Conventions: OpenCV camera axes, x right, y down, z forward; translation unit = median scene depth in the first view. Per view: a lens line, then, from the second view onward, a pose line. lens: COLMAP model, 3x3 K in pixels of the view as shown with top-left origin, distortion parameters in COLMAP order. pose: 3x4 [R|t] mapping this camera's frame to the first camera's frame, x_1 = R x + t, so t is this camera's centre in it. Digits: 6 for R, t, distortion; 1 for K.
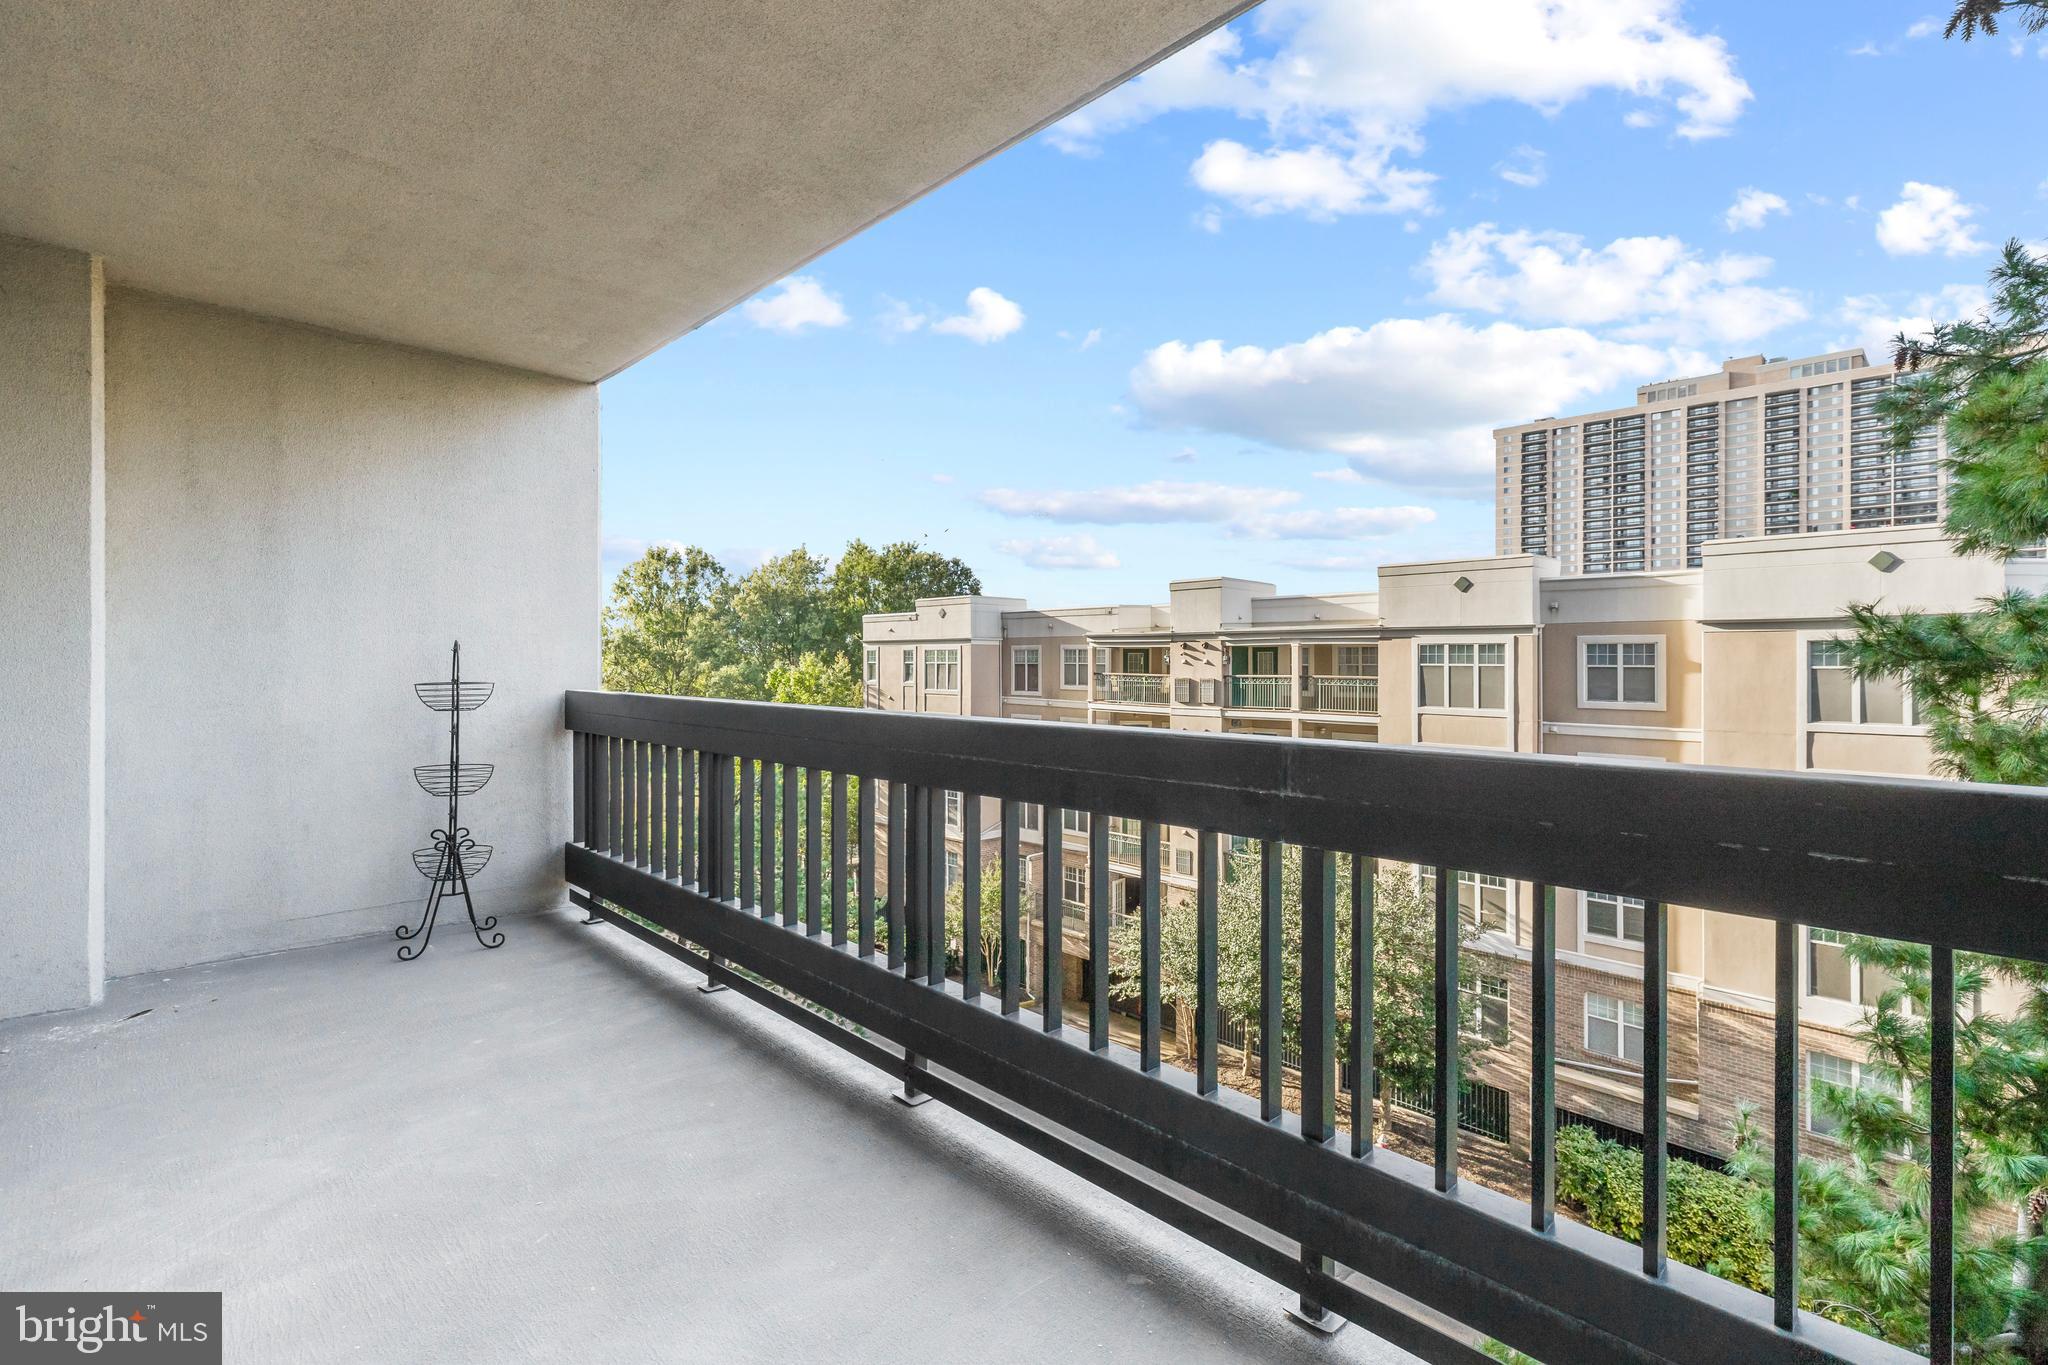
lens RADIAL K [[922.4, 0, 1001.2], [0, 922.4, 656.9], [0, 0, 1]] dist [0.007835, -0.003371]
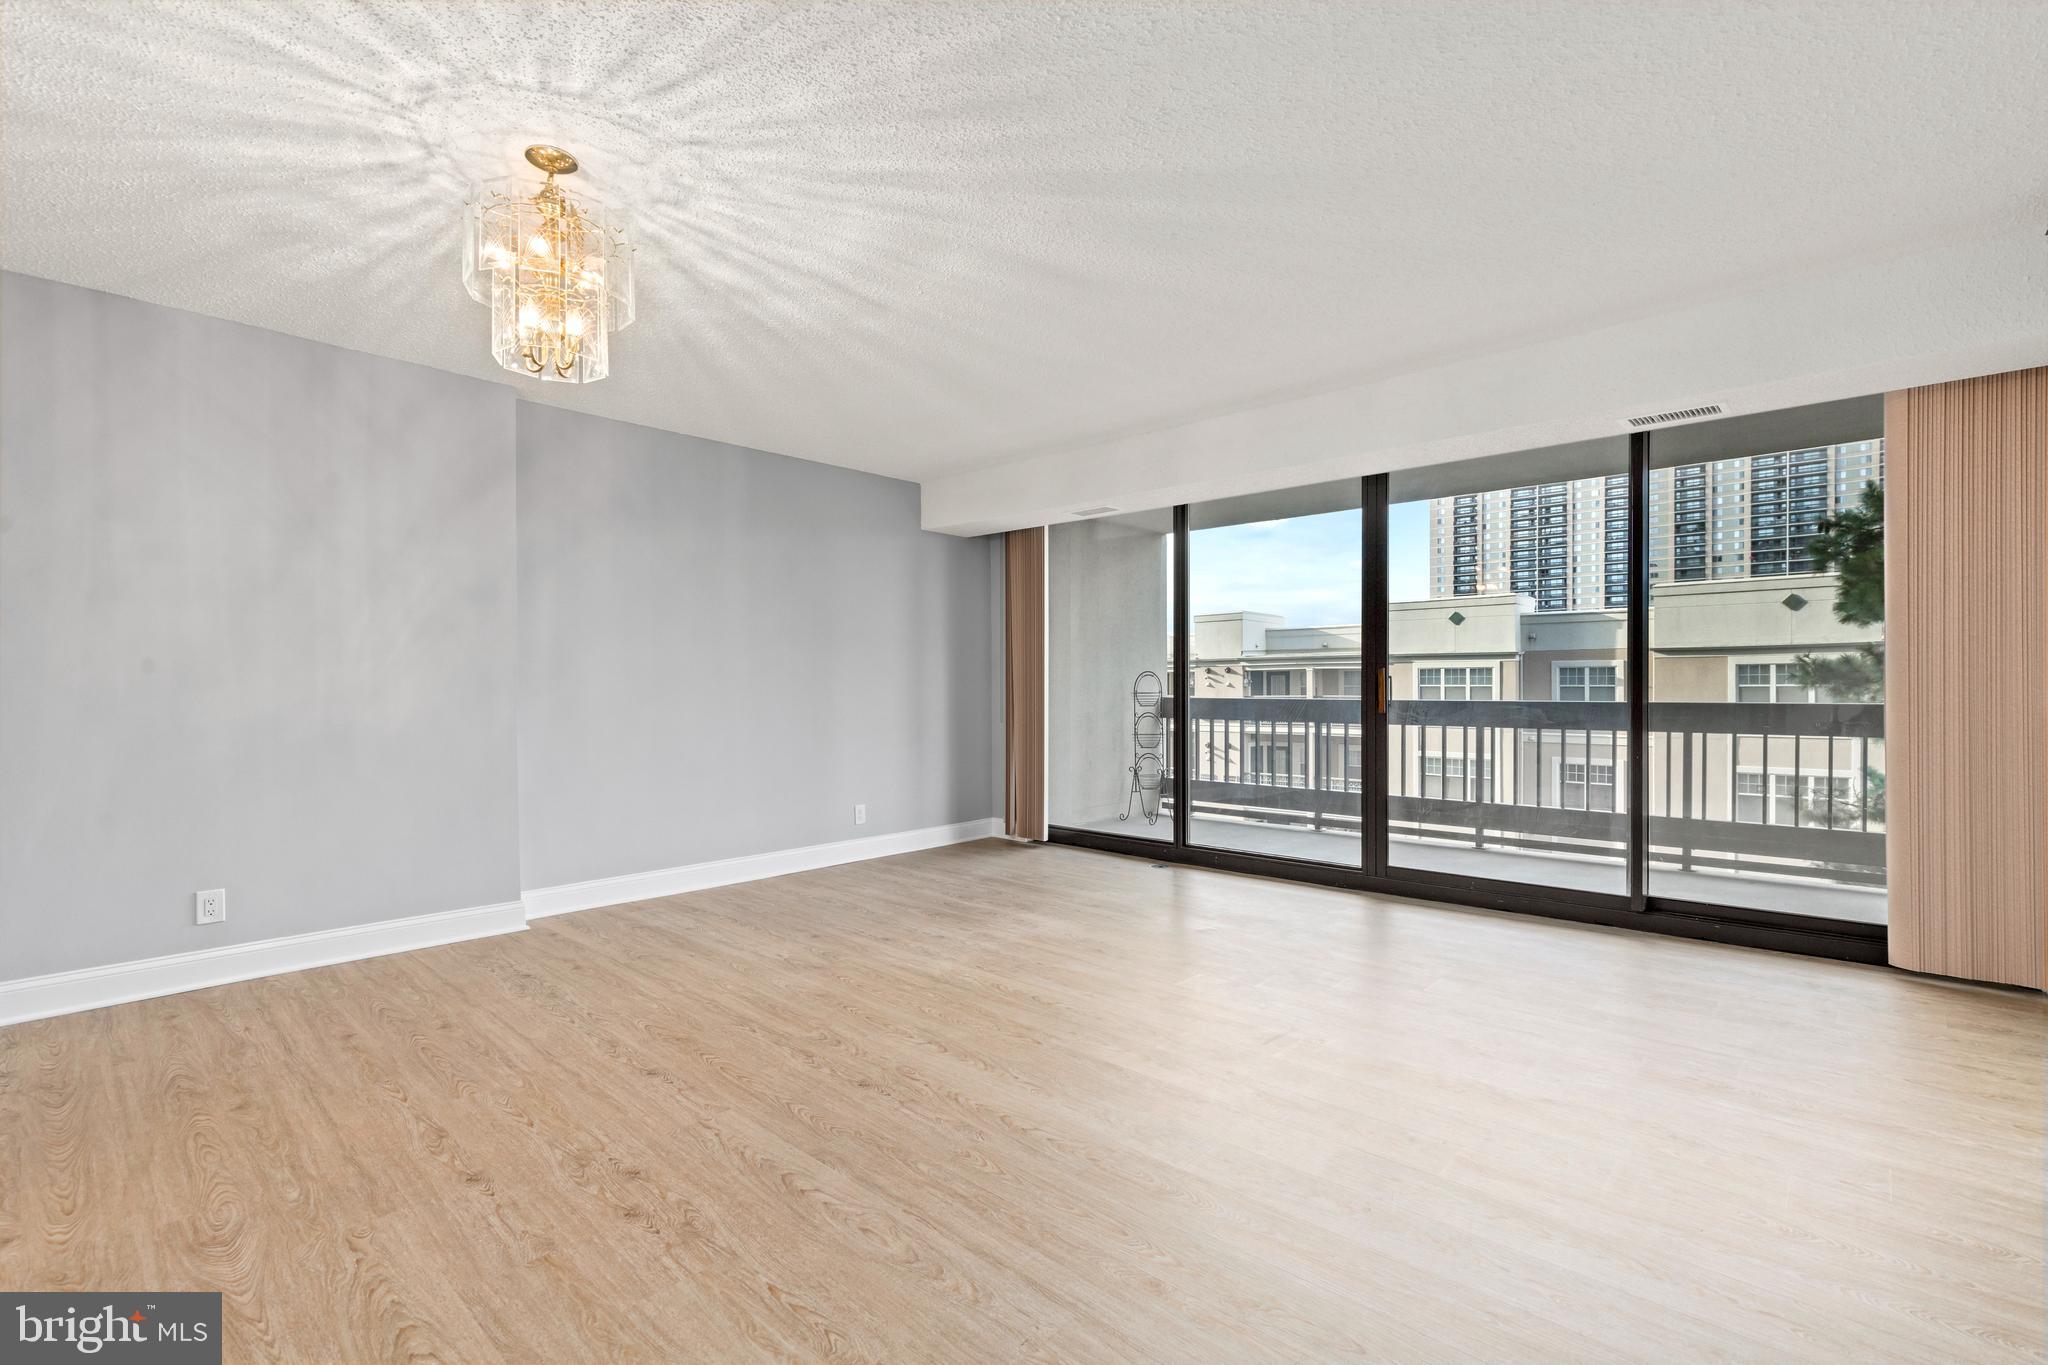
lens RADIAL K [[922.4, 0, 1016.7], [0, 922.4, 677.2], [0, 0, 1]] dist [0.007835, -0.003371]
pose [[0.997496, -0.003433, 0.070639, -0.124306], [0.003861, 0.999975, -0.005922, 0.002206], [-0.070617, 0.006180, 0.997484, -0.120104]]
